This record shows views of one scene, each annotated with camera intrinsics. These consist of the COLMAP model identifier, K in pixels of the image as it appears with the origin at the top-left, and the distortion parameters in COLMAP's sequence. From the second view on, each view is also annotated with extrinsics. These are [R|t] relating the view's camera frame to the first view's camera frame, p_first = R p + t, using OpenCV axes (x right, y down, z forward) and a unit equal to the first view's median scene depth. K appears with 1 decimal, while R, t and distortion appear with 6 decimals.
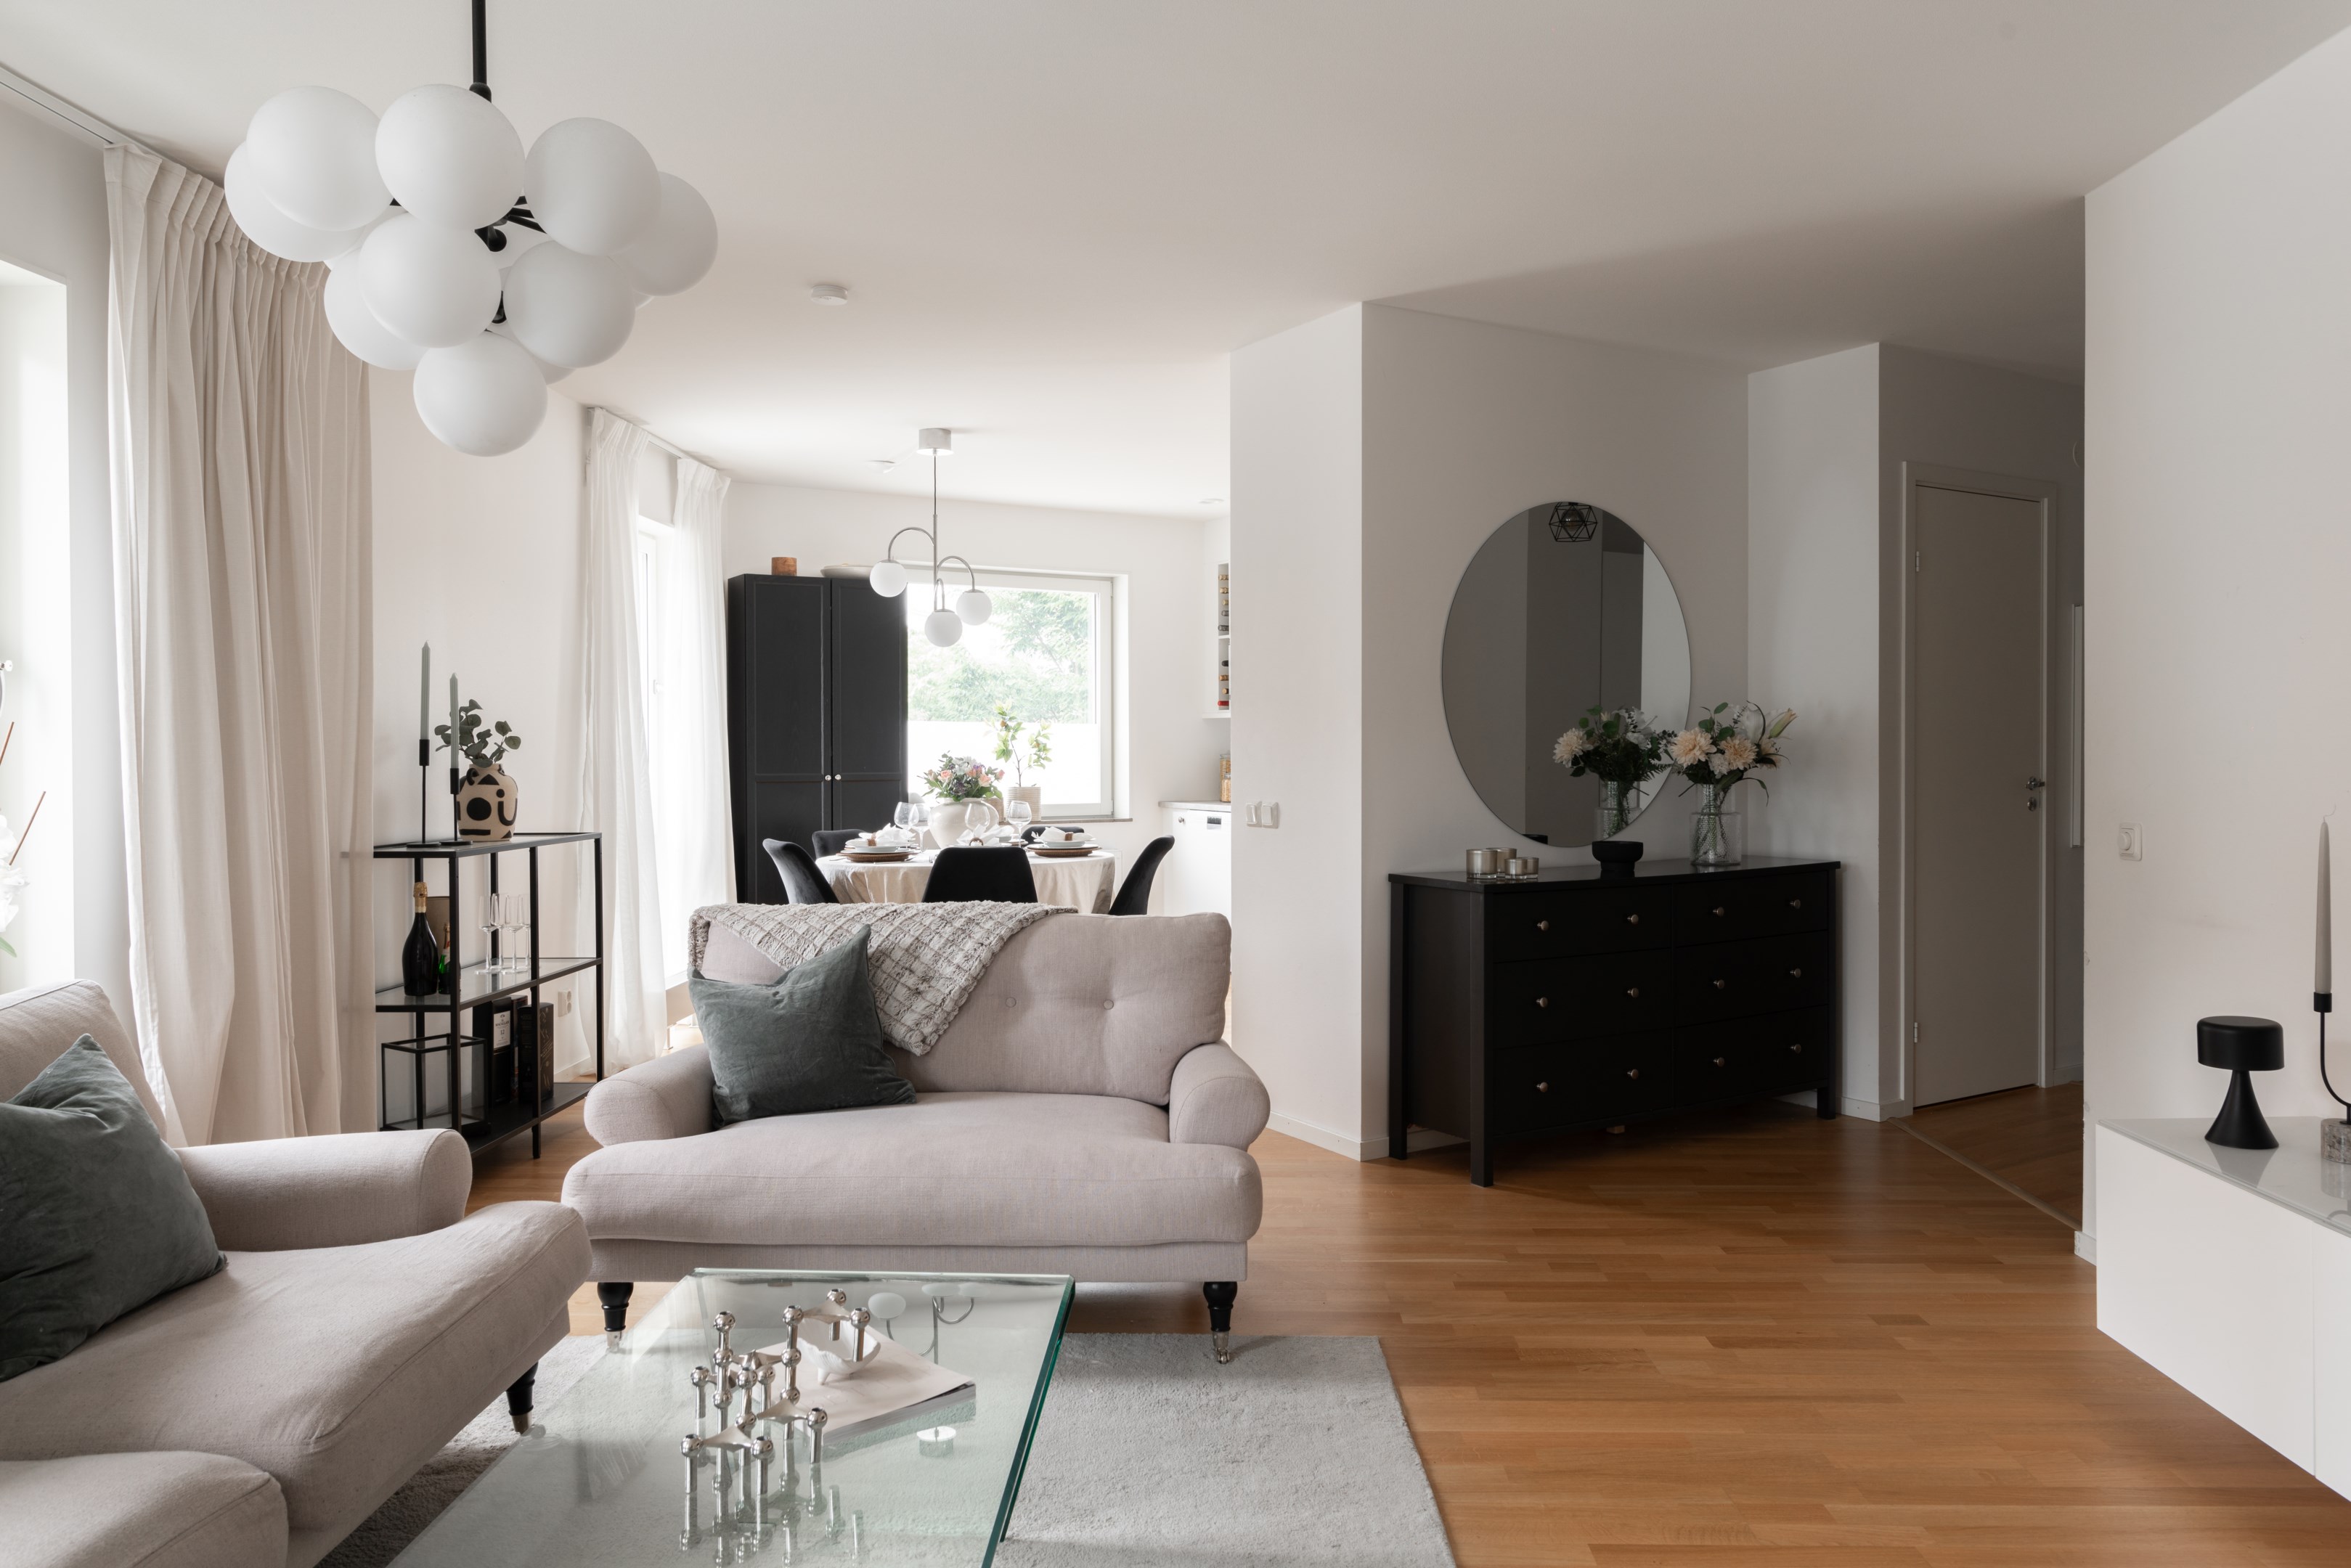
lens RADIAL K [[1637.4, 0, 1166.6], [0, 1637.4, 761.8], [0, 0, 1]] dist [-0.005797, -0.001109]
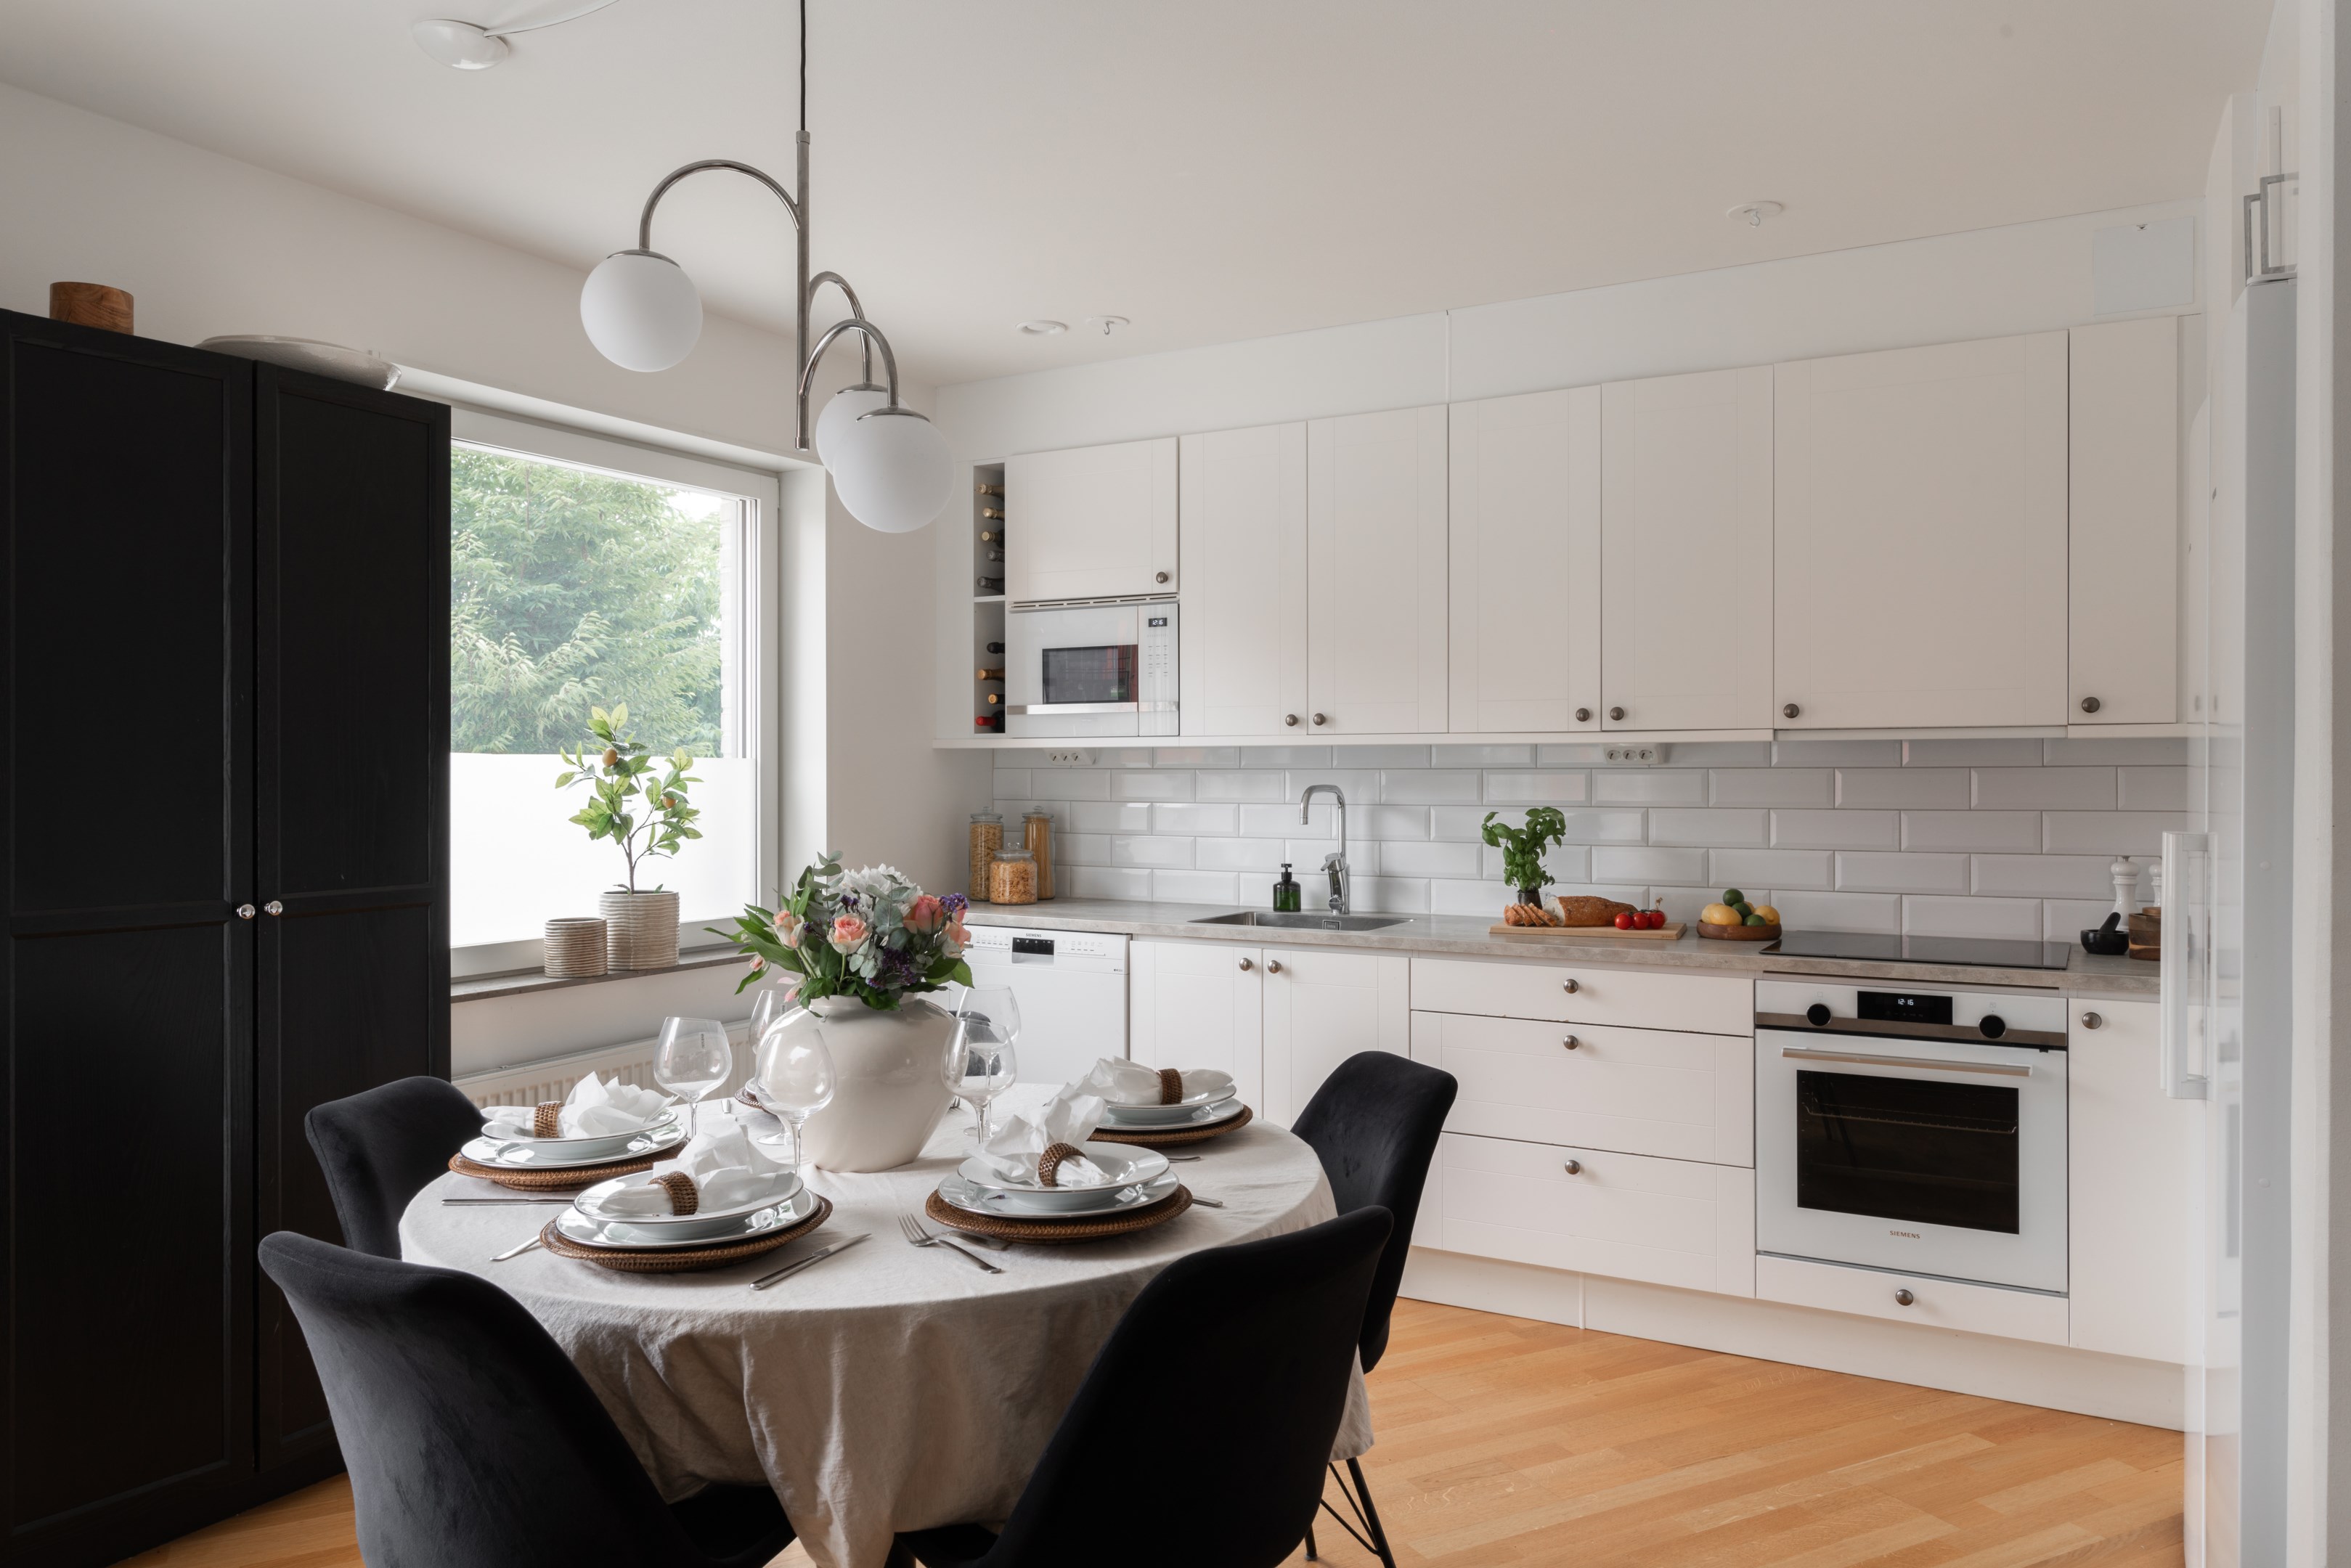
lens RADIAL K [[1614.6, 0, 1190.3], [0, 1614.6, 779.4], [0, 0, 1]] dist [0.000344, -0.000176]
pose [[0.864462, 0.001586, 0.502695, -0.323052], [0.000154, 0.999994, -0.003420, -0.027912], [-0.502697, 0.003034, 0.864457, 0.928418]]
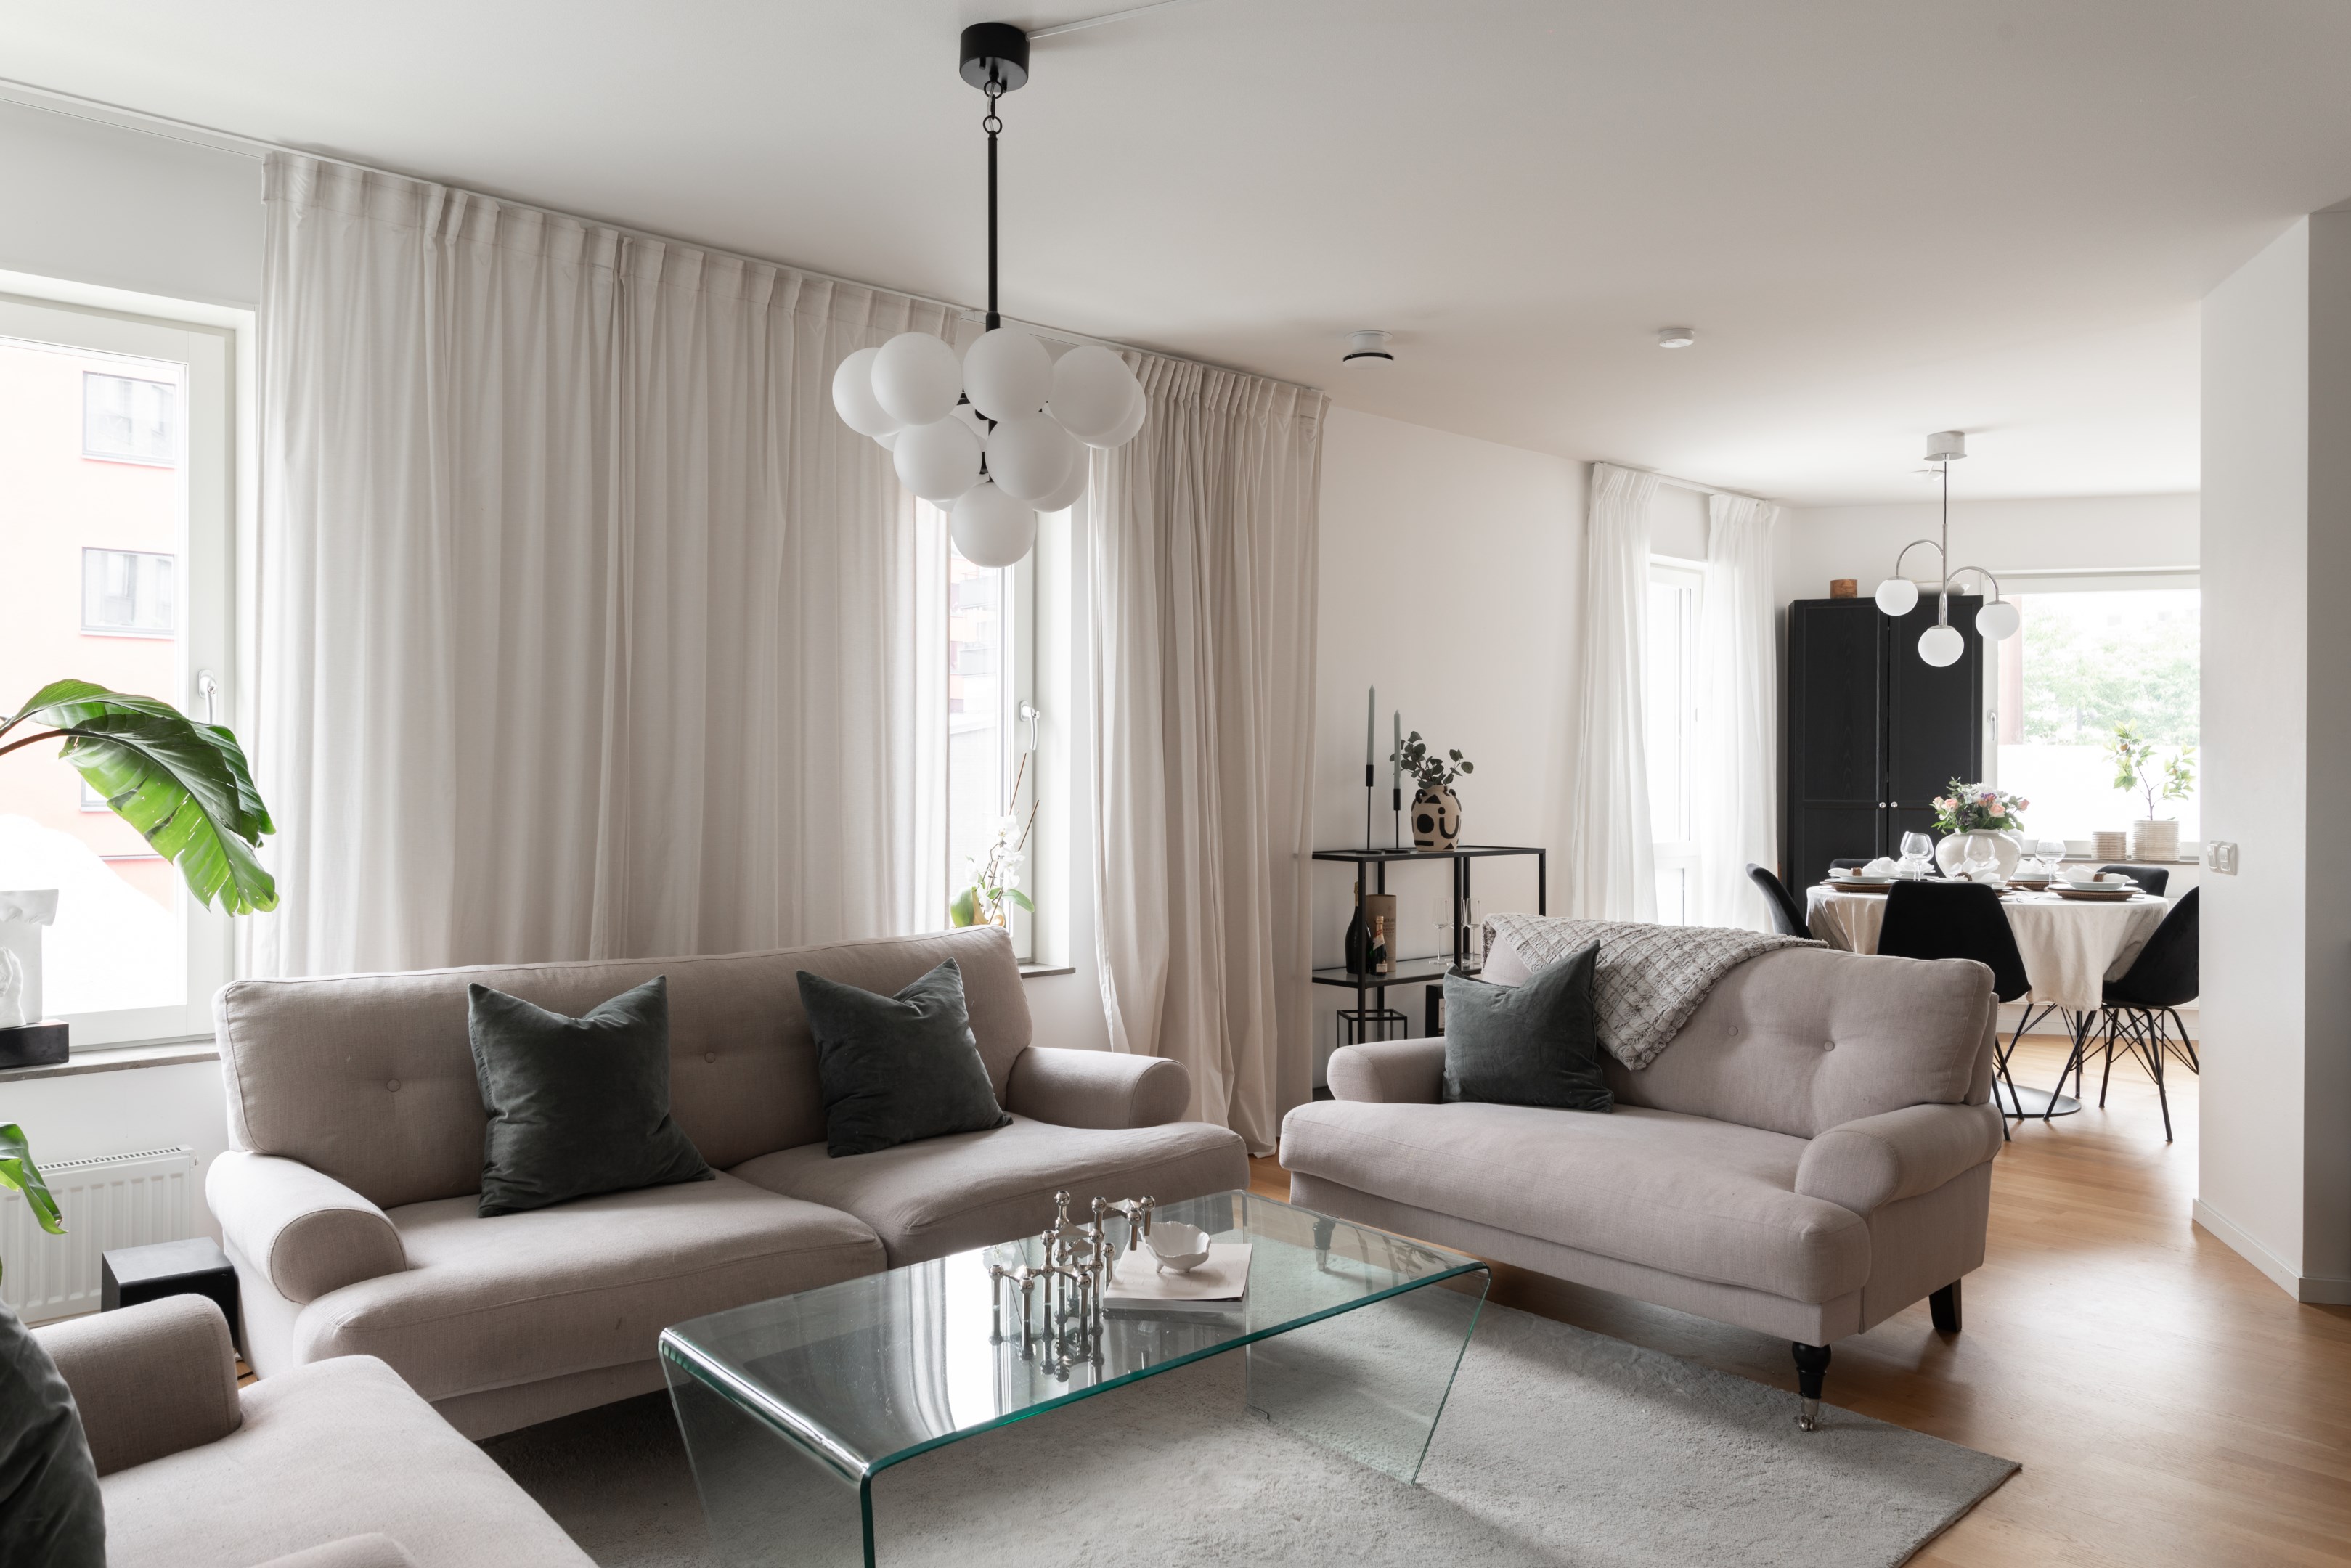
lens RADIAL K [[1637.4, 0, 1166.6], [0, 1637.4, 761.8], [0, 0, 1]] dist [-0.005797, -0.001109]
pose [[0.671351, -0.000413, -0.741139, 0.349575], [-0.010932, 0.999886, -0.010460, -0.001589], [0.741059, 0.015125, 0.671270, 0.068056]]
